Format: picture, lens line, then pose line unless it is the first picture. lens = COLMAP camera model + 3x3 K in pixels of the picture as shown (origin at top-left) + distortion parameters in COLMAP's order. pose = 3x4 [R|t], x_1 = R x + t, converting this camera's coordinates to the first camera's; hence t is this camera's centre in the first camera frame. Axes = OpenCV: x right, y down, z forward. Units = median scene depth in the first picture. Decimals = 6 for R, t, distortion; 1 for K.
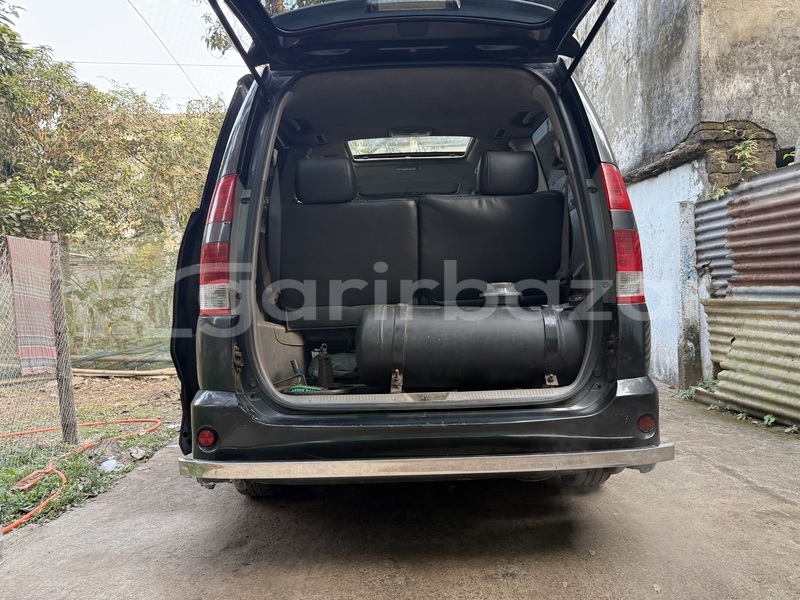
lens RADIAL K [[559.3, 0, 399.7], [0, 559.3, 300.0], [0, 0, 1]] dist [-0.003417, -0.001768]
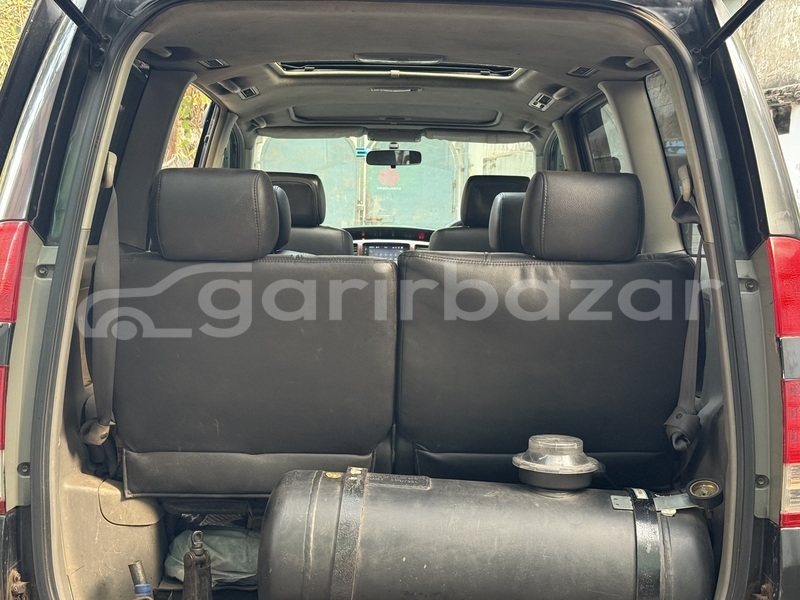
lens RADIAL K [[1118.4, 0, 400.0], [0, 1118.4, 300.0], [0, 0, 1]] dist [0.018351, 0.000000]
pose [[0.998460, 0.050017, 0.023994, 0.011266], [-0.051224, 0.997299, 0.052635, -0.205231], [-0.021296, -0.053783, 0.998326, 0.011545]]
